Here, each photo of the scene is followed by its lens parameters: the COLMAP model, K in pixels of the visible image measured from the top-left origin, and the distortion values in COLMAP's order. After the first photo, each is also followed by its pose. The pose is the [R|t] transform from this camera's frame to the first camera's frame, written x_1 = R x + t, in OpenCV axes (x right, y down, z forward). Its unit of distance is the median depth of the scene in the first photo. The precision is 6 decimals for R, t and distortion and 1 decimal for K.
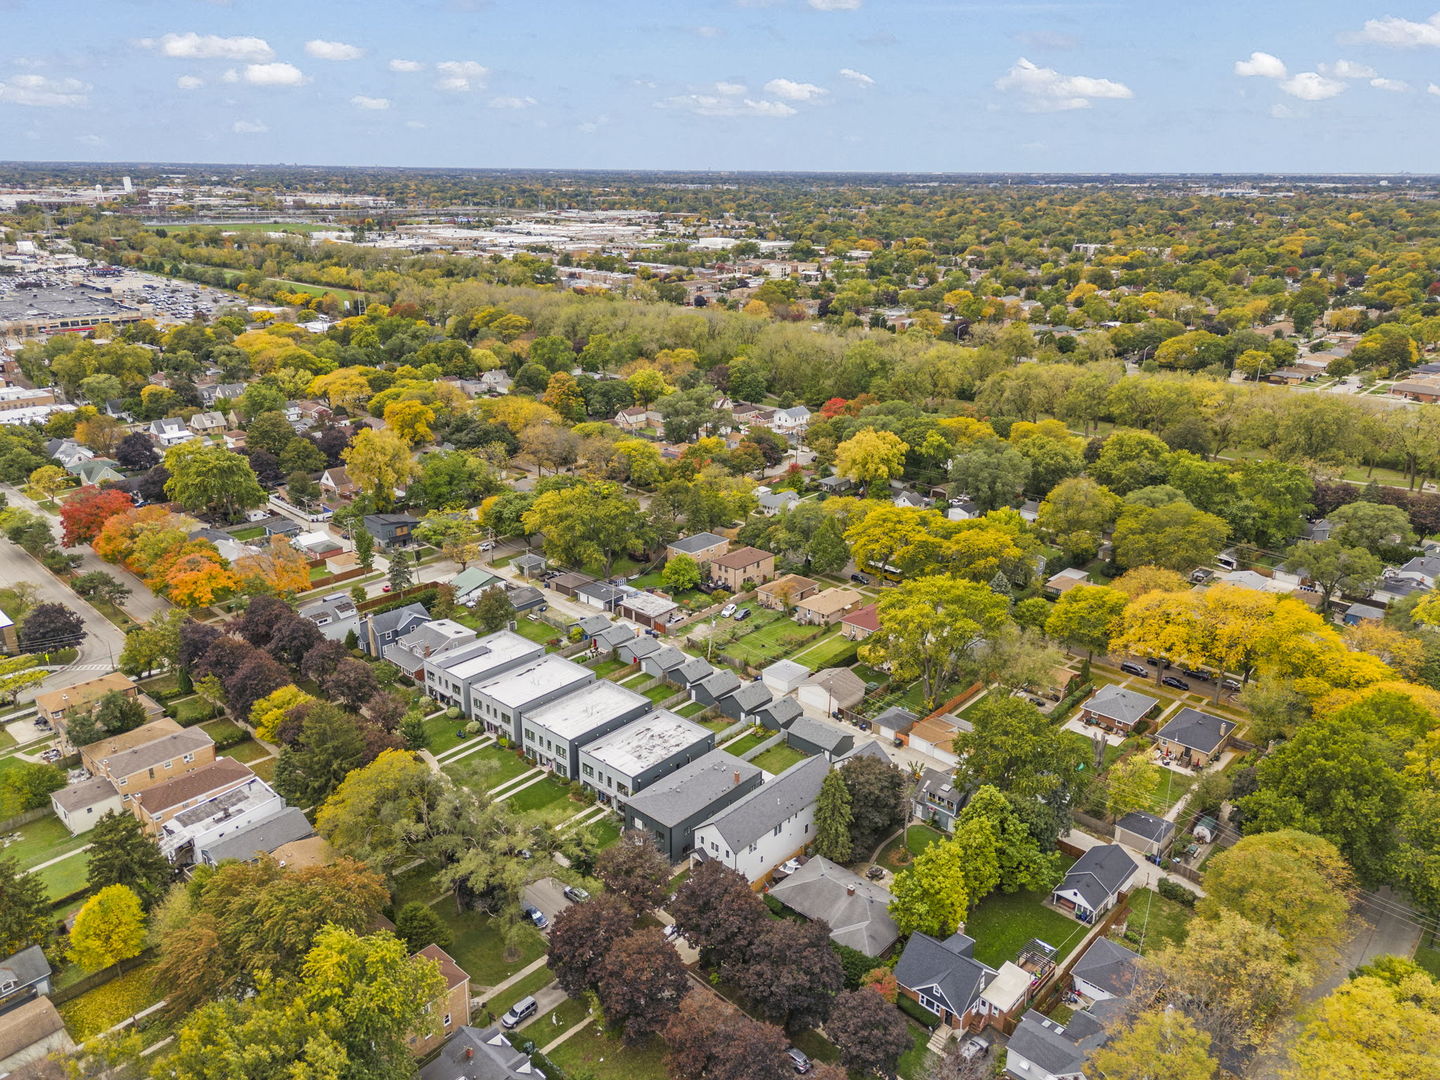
lens RADIAL K [[1031.8, 0, 720.0], [0, 1031.8, 540.0], [0, 0, 1]] dist [0.079344, -0.088287]
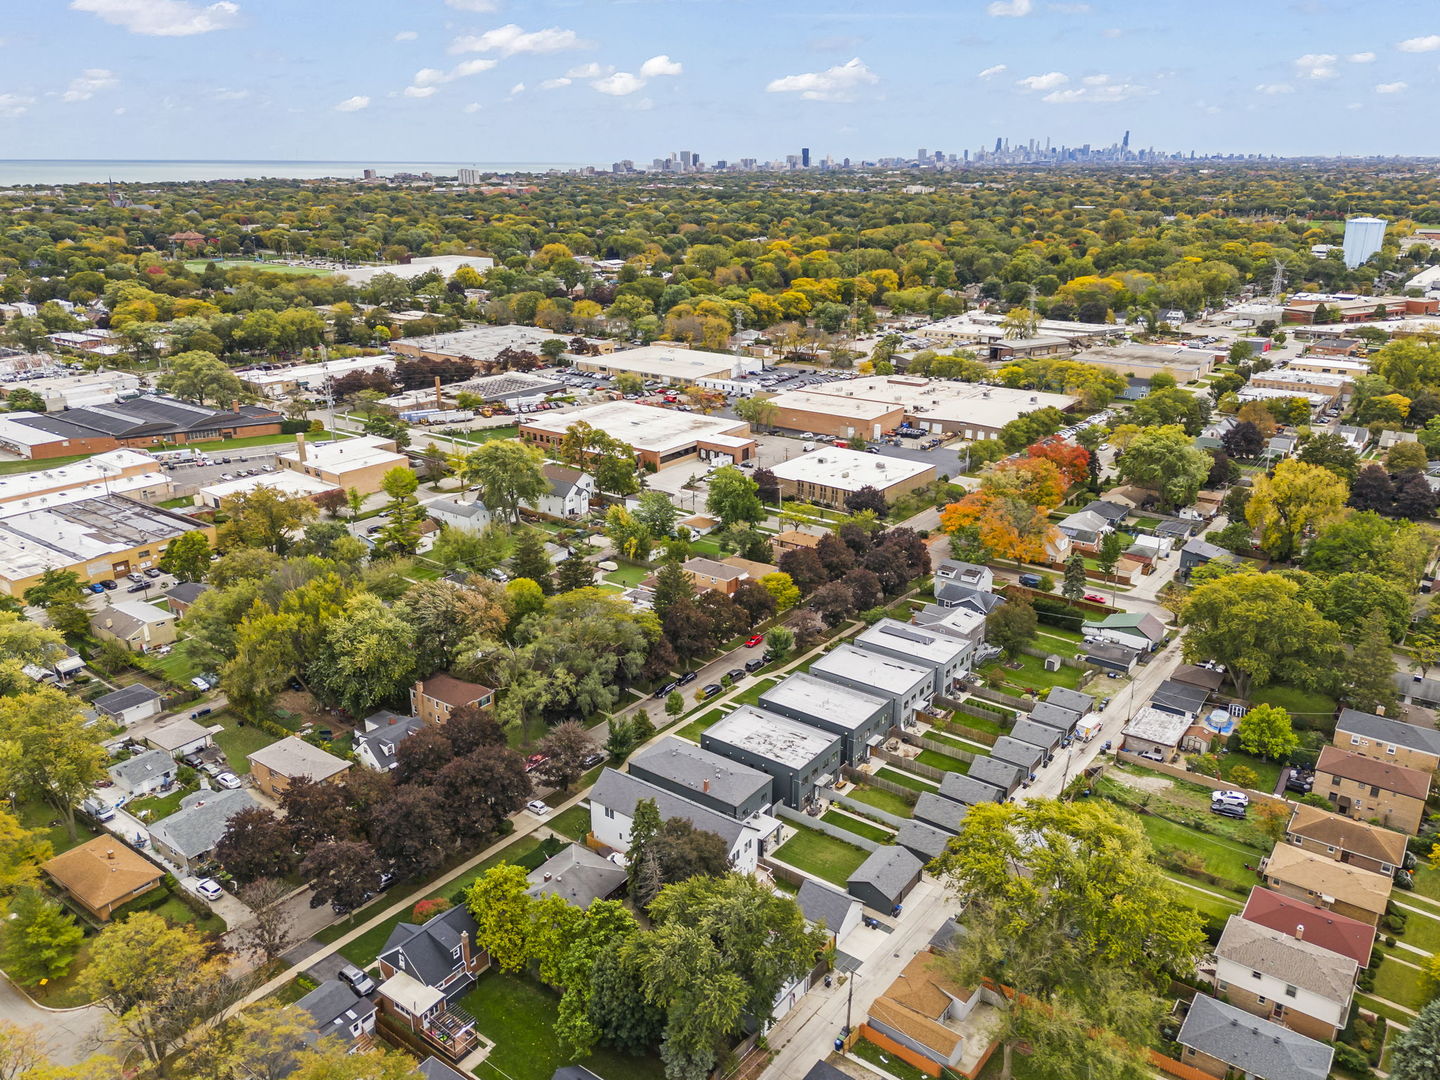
lens RADIAL K [[1062.6, 0, 723.7], [0, 1062.6, 548.1], [0, 0, 1]] dist [0.083999, -0.085840]
pose [[0.112020, 0.329465, -0.937499, 0.582887], [-0.333027, 0.901325, 0.276960, -0.164123], [0.936239, 0.281187, 0.210688, 0.502575]]
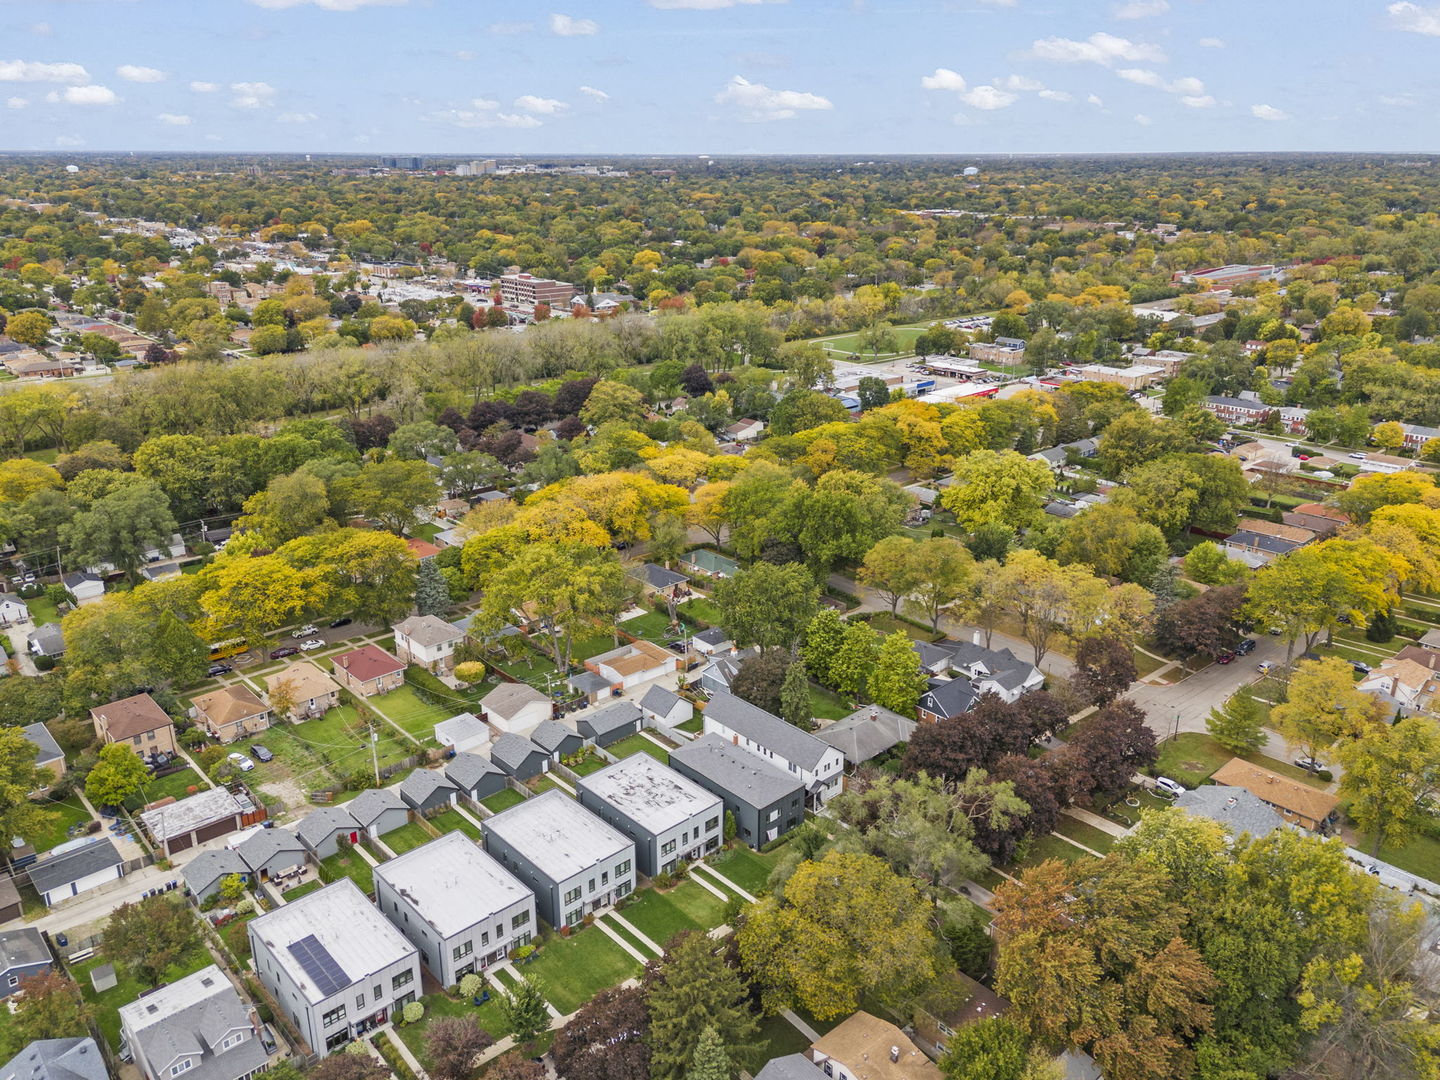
lens RADIAL K [[1077.9, 0, 720.0], [0, 1077.9, 540.0], [0, 0, 1]] dist [0.011886, -0.001571]
pose [[0.077824, -0.337076, 0.938255, -0.624198], [0.327074, 0.897655, 0.295361, -0.184670], [-0.941789, 0.283893, 0.180108, 0.511309]]
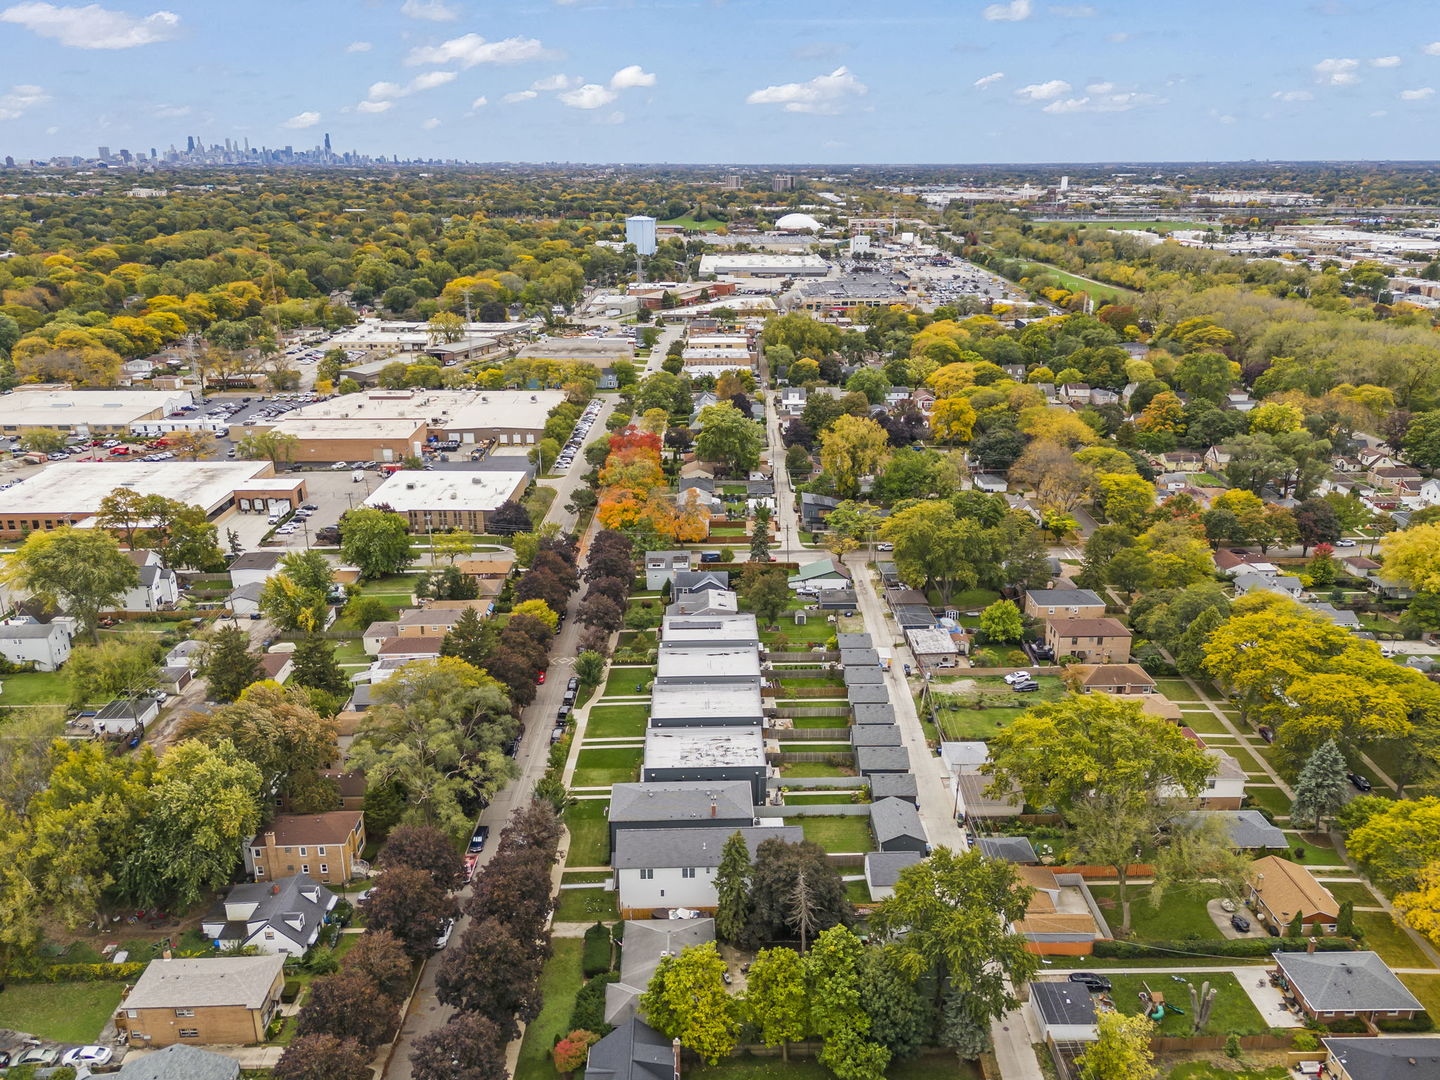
lens RADIAL K [[1062.6, 0, 723.7], [0, 1062.6, 548.1], [0, 0, 1]] dist [0.083999, -0.085840]
pose [[0.696953, 0.233469, -0.678047, 0.414337], [-0.234031, 0.967801, 0.092683, -0.059224], [0.677854, 0.094089, 0.729152, 0.193422]]
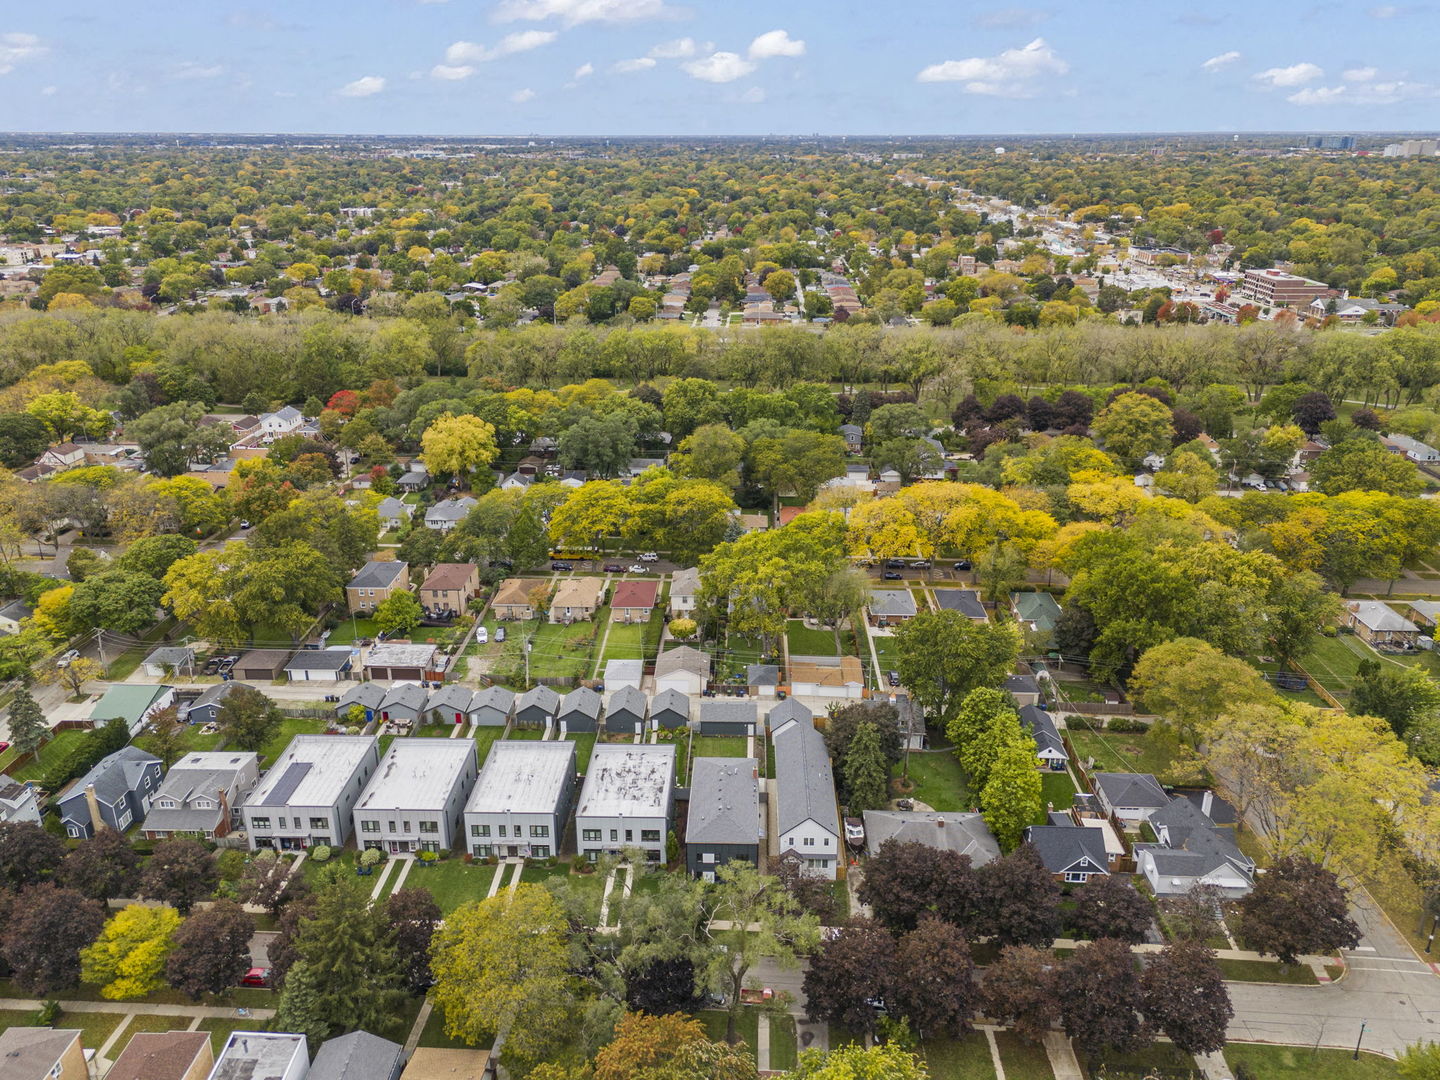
lens RADIAL K [[1048.6, 0, 720.0], [0, 1048.6, 540.0], [0, 0, 1]] dist [0.020995, -0.003365]
pose [[0.755784, -0.238343, 0.609905, -0.371085], [0.219675, 0.969717, 0.106735, -0.062843], [-0.616874, 0.053312, 0.785254, 0.160517]]
